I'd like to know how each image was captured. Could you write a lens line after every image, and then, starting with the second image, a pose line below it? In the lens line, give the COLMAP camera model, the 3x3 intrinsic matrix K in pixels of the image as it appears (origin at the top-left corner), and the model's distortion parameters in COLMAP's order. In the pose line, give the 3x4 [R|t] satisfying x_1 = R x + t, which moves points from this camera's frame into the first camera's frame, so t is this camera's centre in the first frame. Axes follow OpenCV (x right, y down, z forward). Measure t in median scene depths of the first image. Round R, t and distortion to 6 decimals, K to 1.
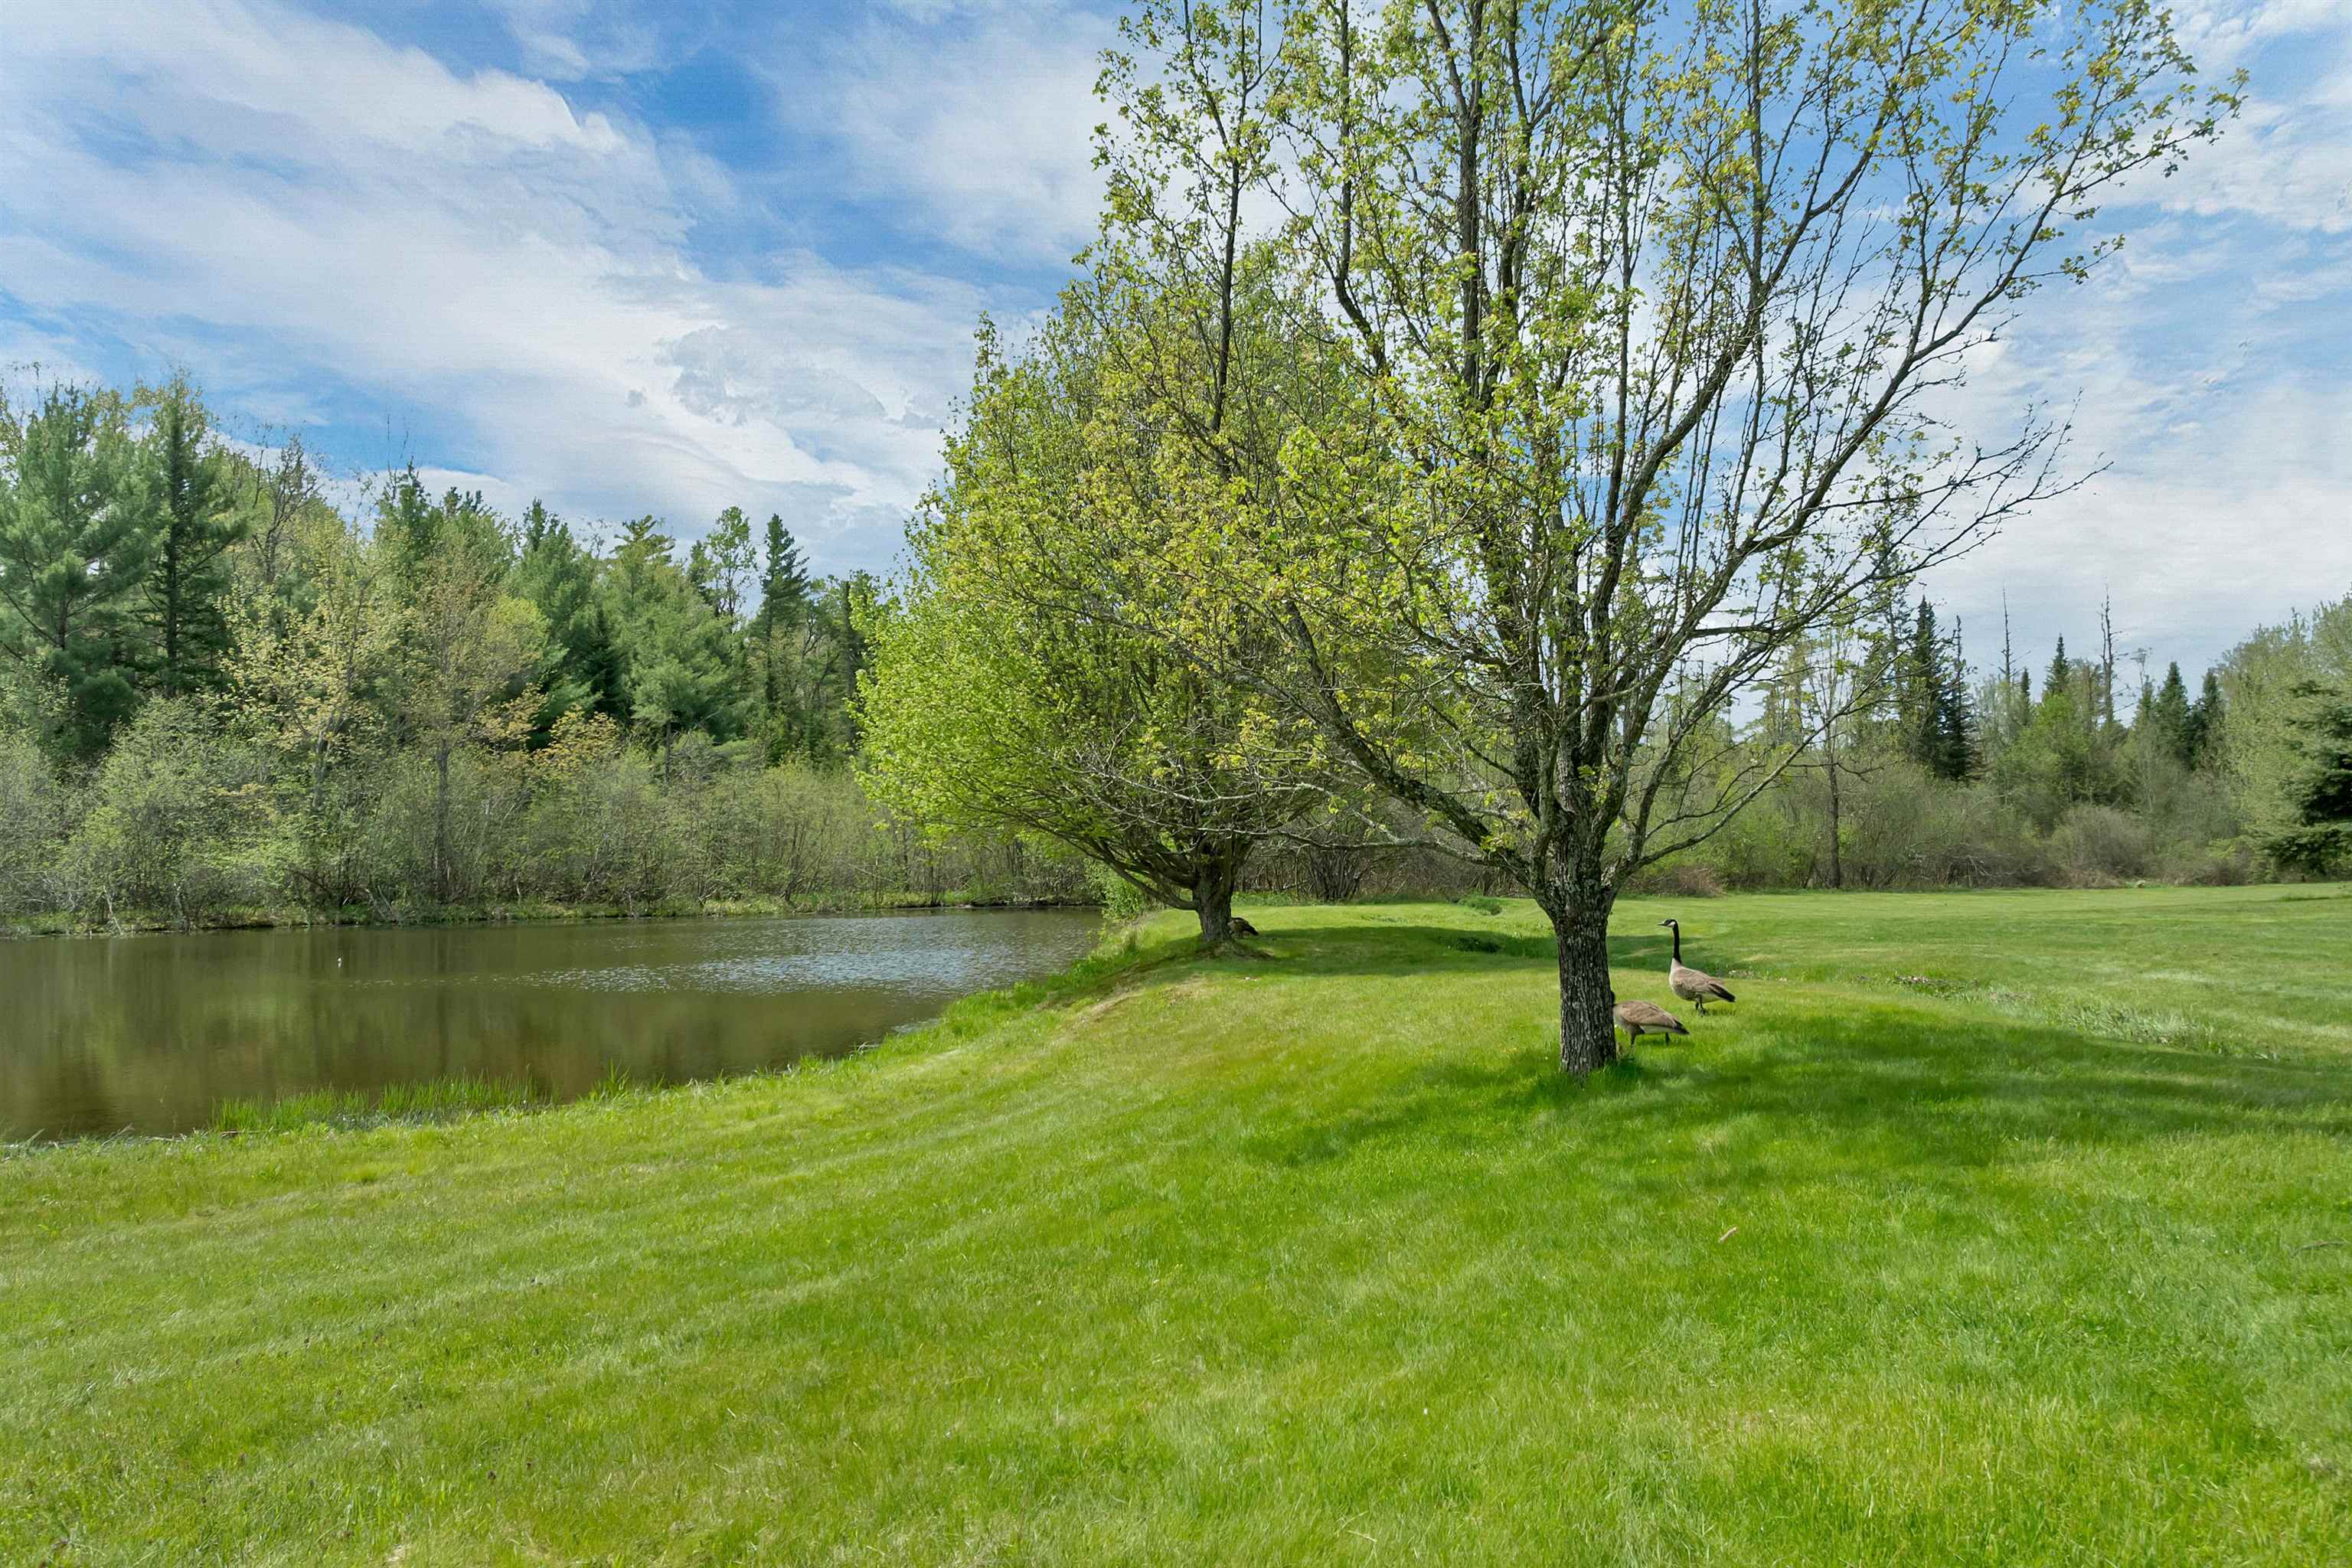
lens RADIAL K [[1715.6, 0, 1164.5], [0, 1715.6, 786.7], [0, 0, 1]] dist [-0.044812, 0.013834]
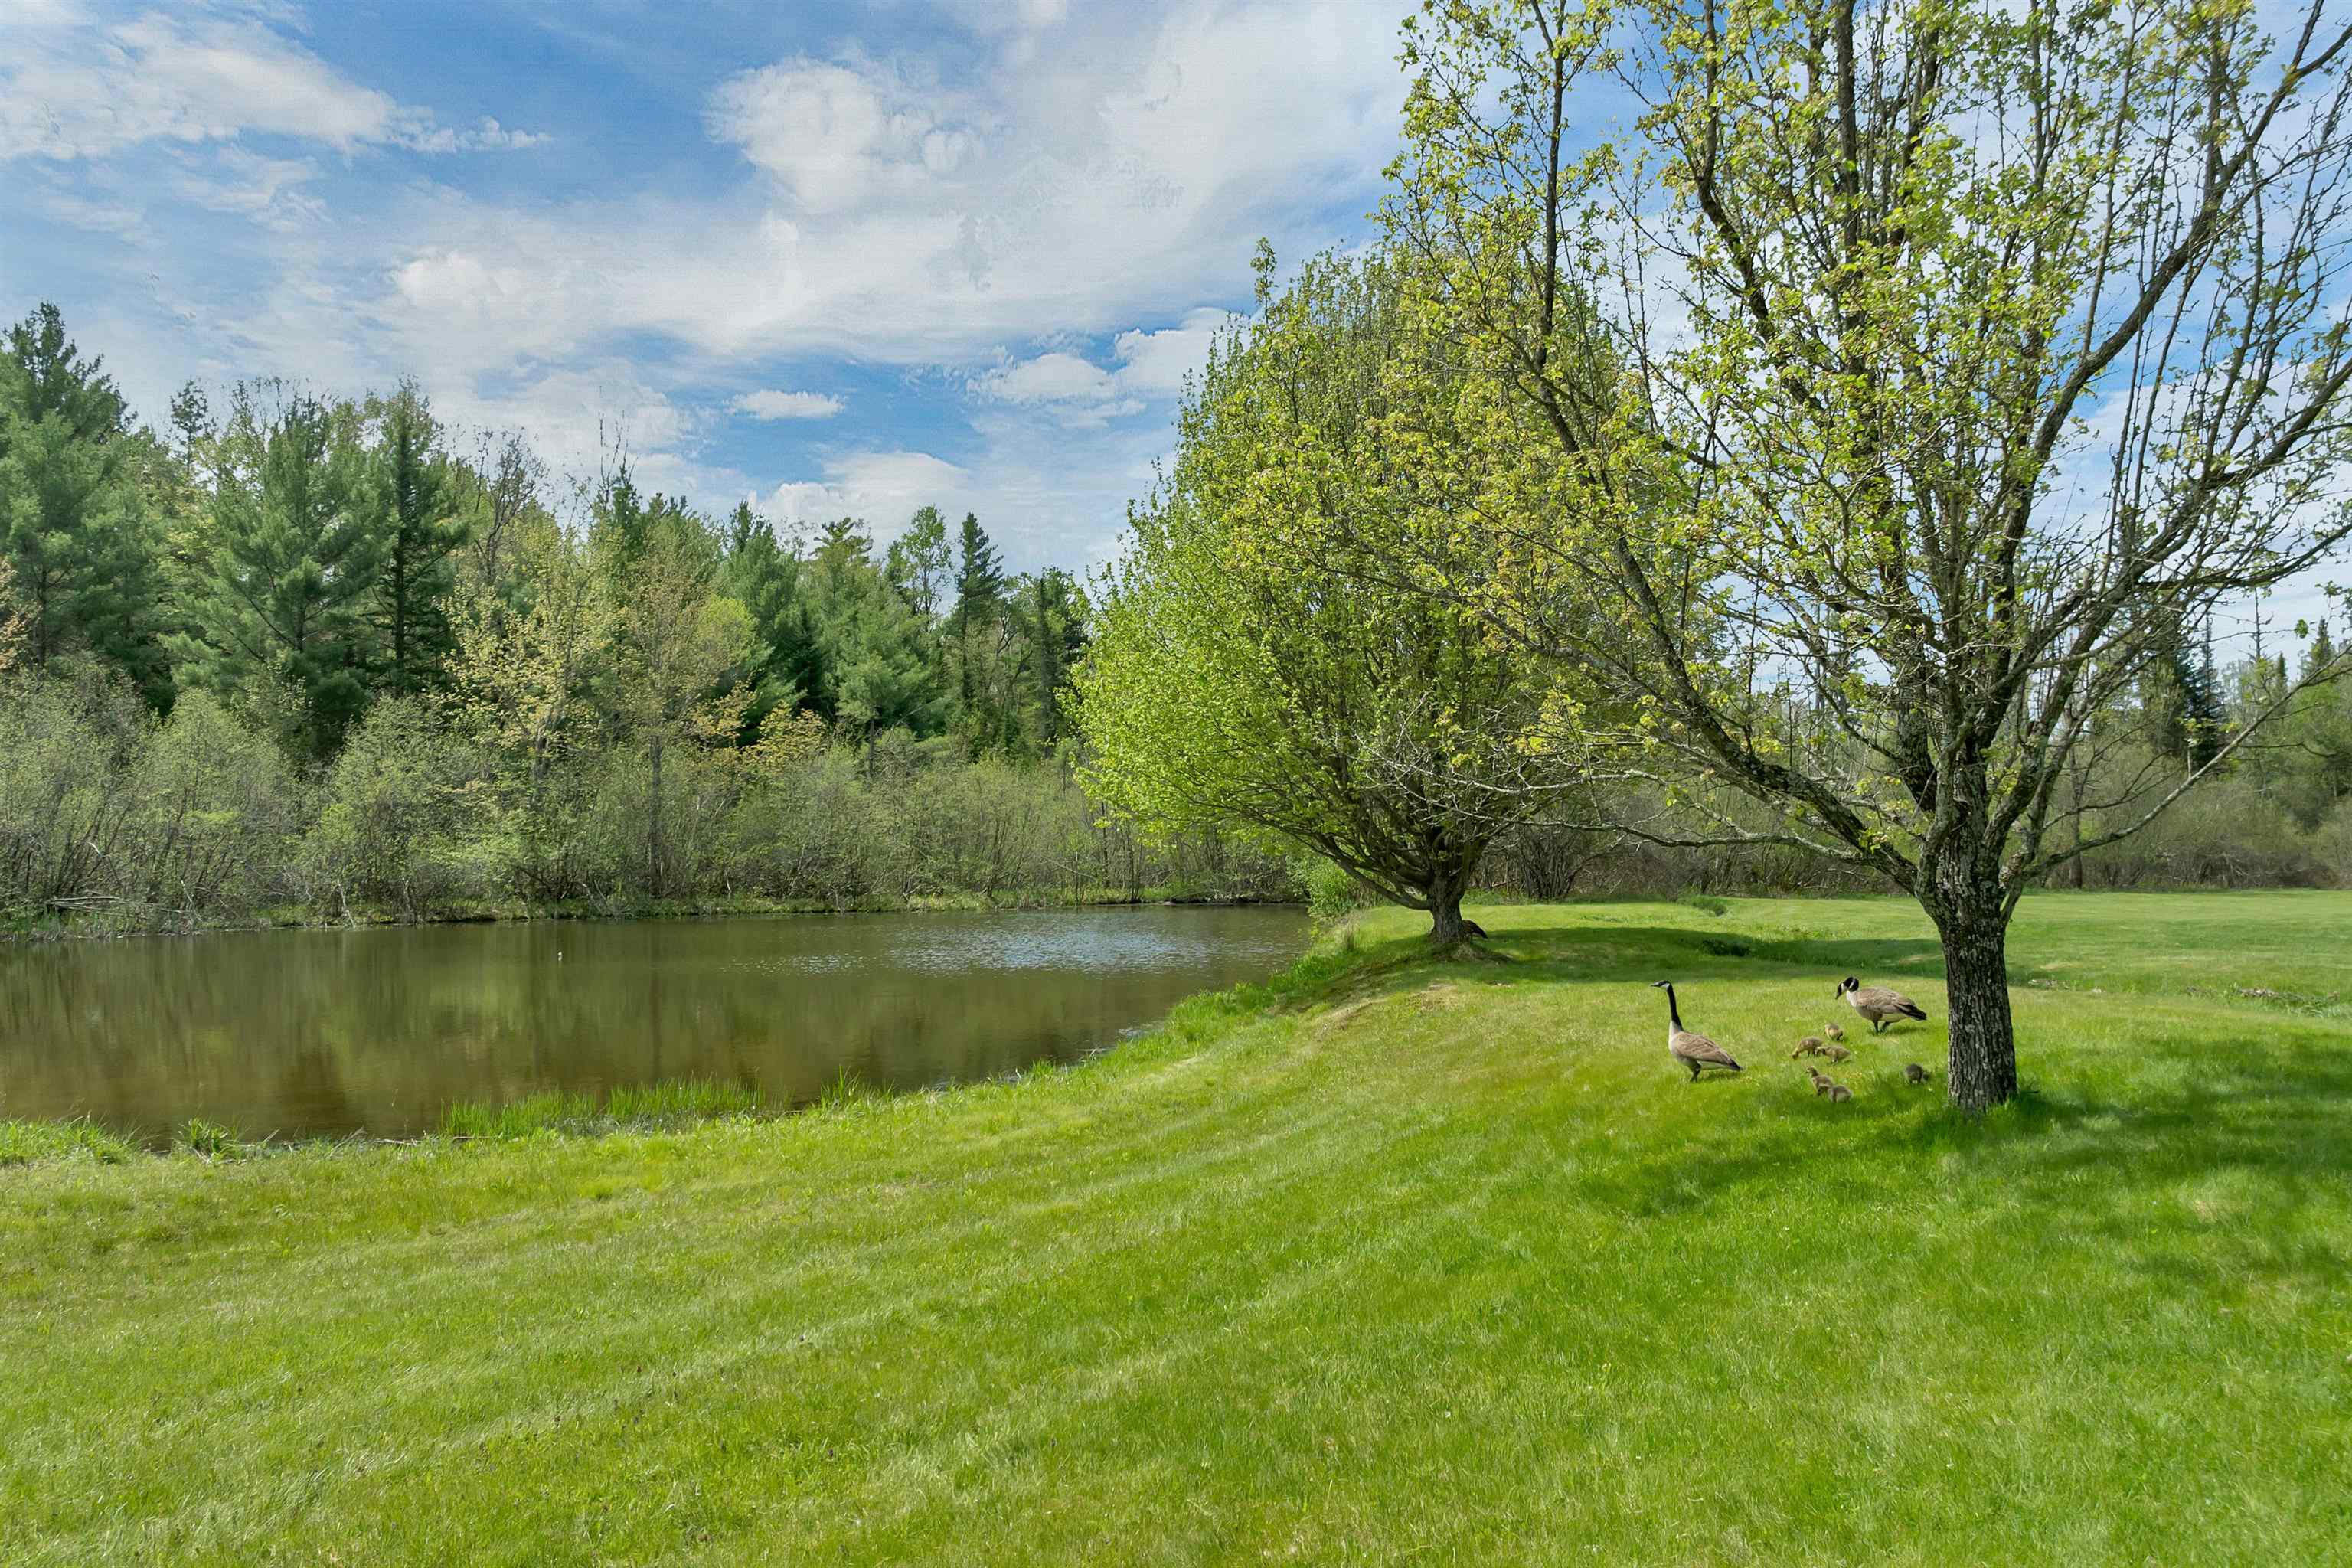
lens RADIAL K [[1715.6, 0, 1156.8], [0, 1715.6, 787.2], [0, 0, 1]] dist [-0.044812, 0.013834]
pose [[0.993698, -0.001979, -0.112072, -0.029396], [0.002233, 0.999995, 0.002140, 0.001959], [0.112068, -0.002376, 0.993698, 0.048871]]
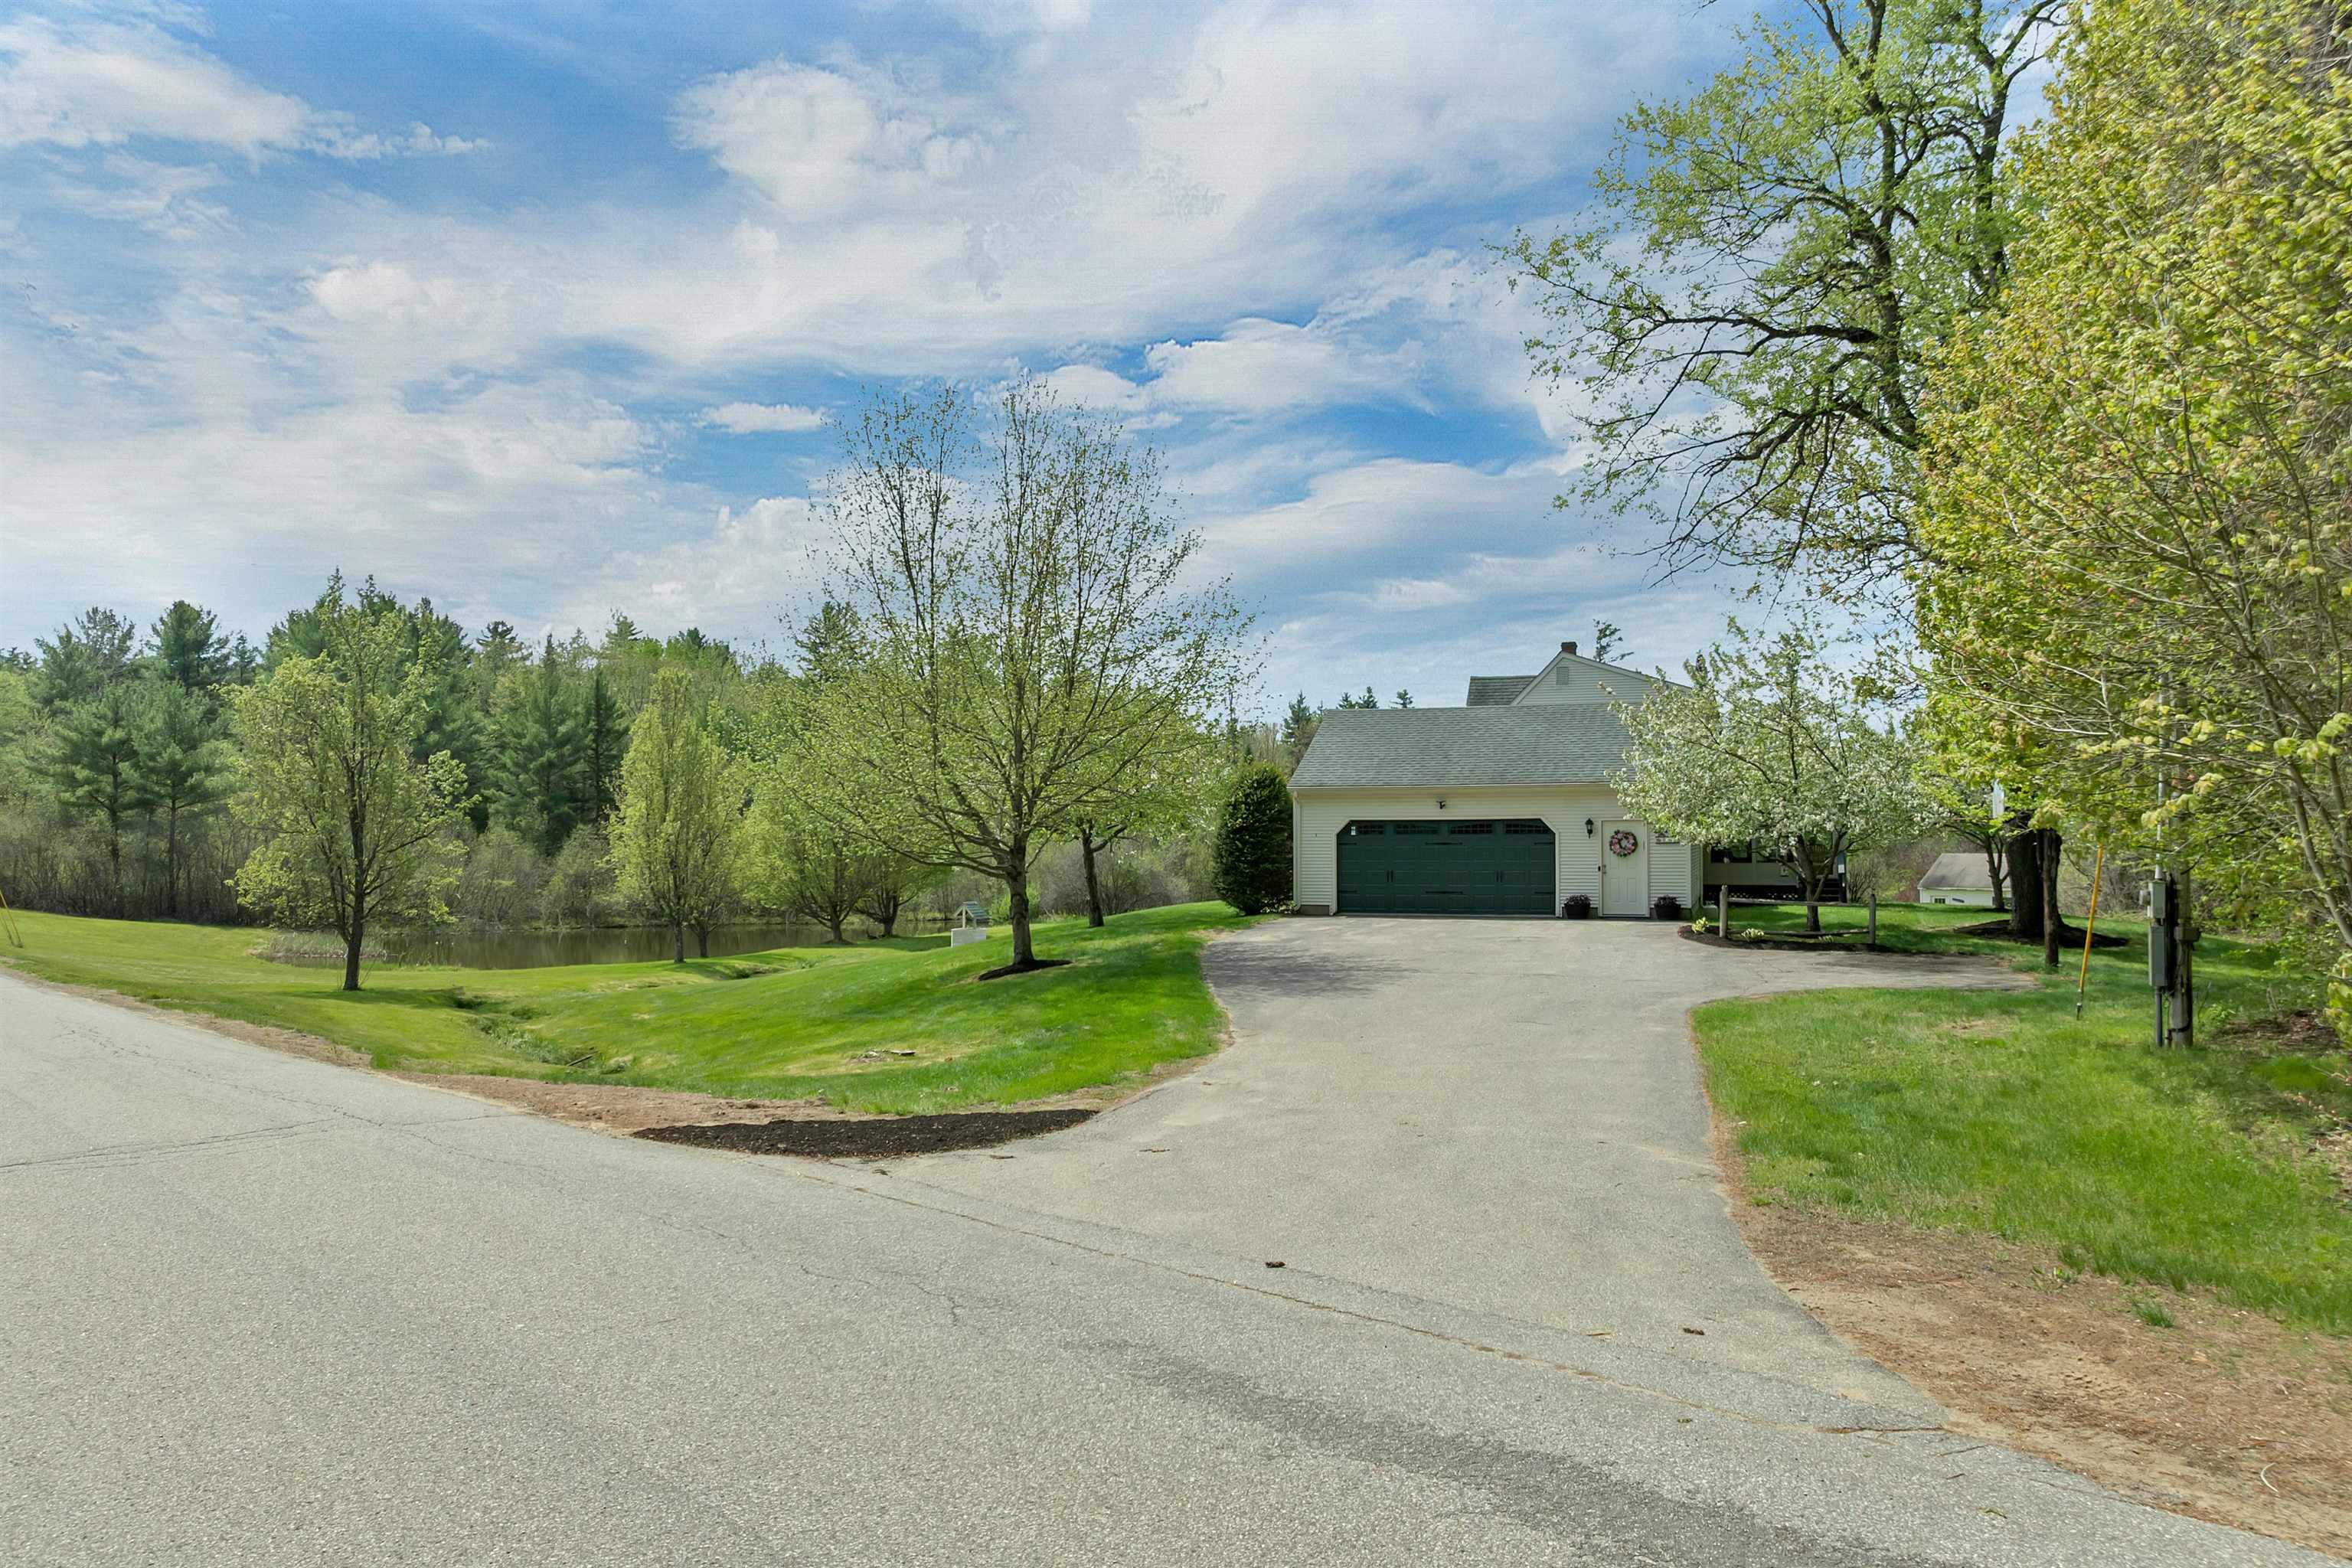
lens RADIAL K [[1715.6, 0, 1176.4], [0, 1715.6, 775.1], [0, 0, 1]] dist [-0.044812, 0.013834]
pose [[0.966493, -0.012325, -0.256395, 1.649486], [0.011843, 0.999924, -0.003426, -0.220800], [0.256418, 0.000275, 0.966566, -2.170921]]
